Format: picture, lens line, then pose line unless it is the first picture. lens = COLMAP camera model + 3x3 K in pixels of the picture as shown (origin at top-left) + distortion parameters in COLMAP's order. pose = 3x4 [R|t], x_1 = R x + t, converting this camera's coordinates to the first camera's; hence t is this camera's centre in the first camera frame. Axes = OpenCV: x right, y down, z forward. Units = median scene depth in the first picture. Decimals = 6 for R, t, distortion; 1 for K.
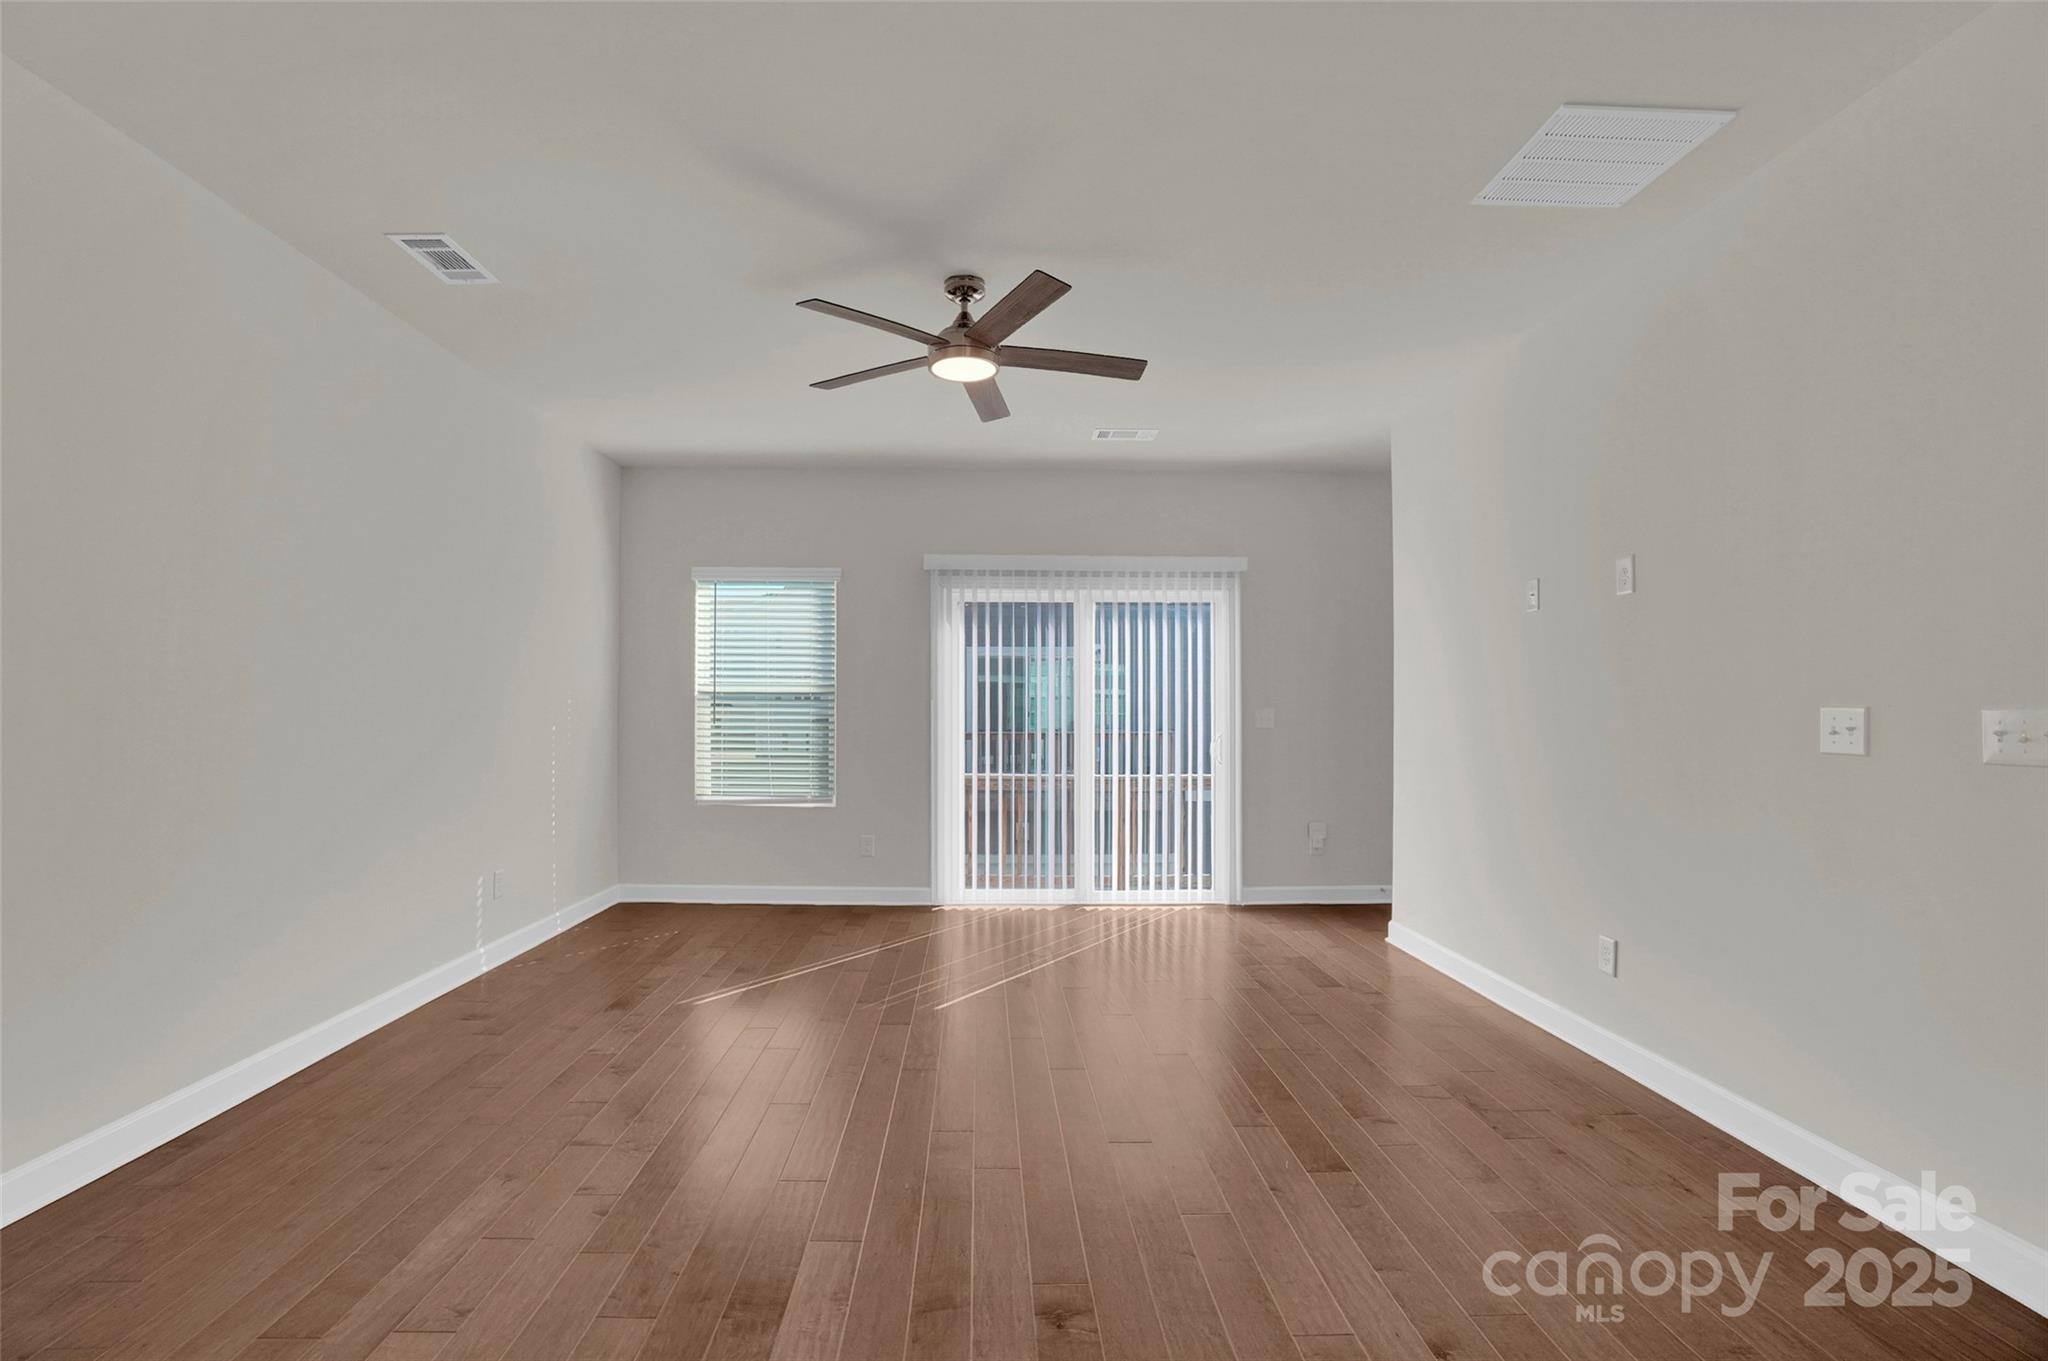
lens RADIAL K [[936.1, 0, 989.6], [0, 936.1, 680.0], [0, 0, 1]] dist [-0.030250, -0.000061]
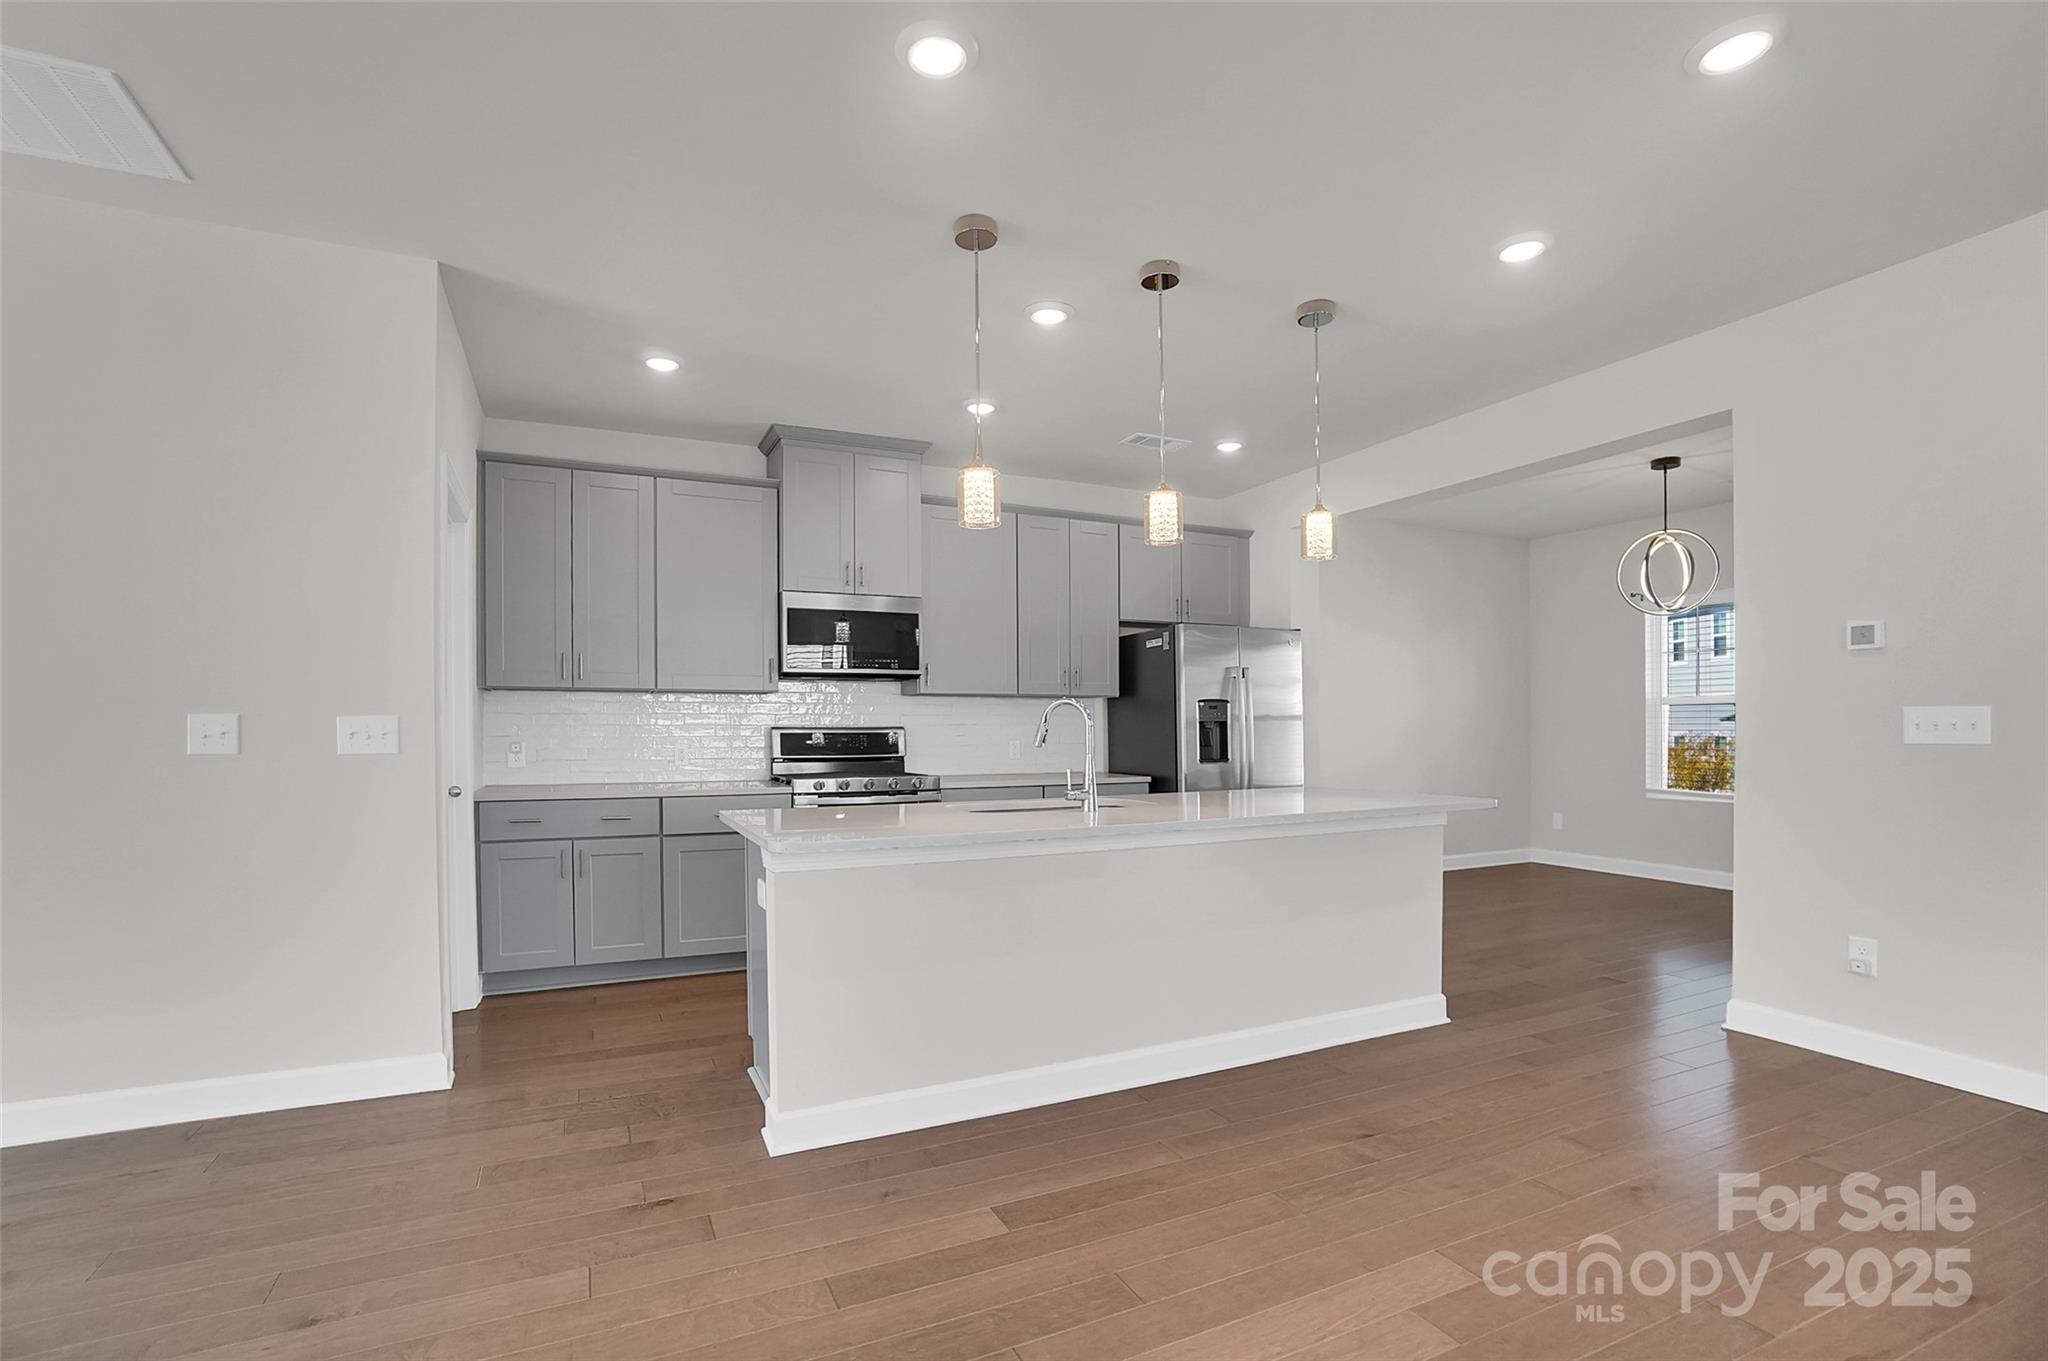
lens RADIAL K [[945.7, 0, 1019.1], [0, 945.7, 720.1], [0, 0, 1]] dist [-0.060747, 0.024860]
pose [[-0.417186, 0.001615, 0.908819, -0.271173], [-0.028811, 0.999472, -0.015001, 0.010567], [-0.908364, -0.032443, -0.416920, 0.241187]]
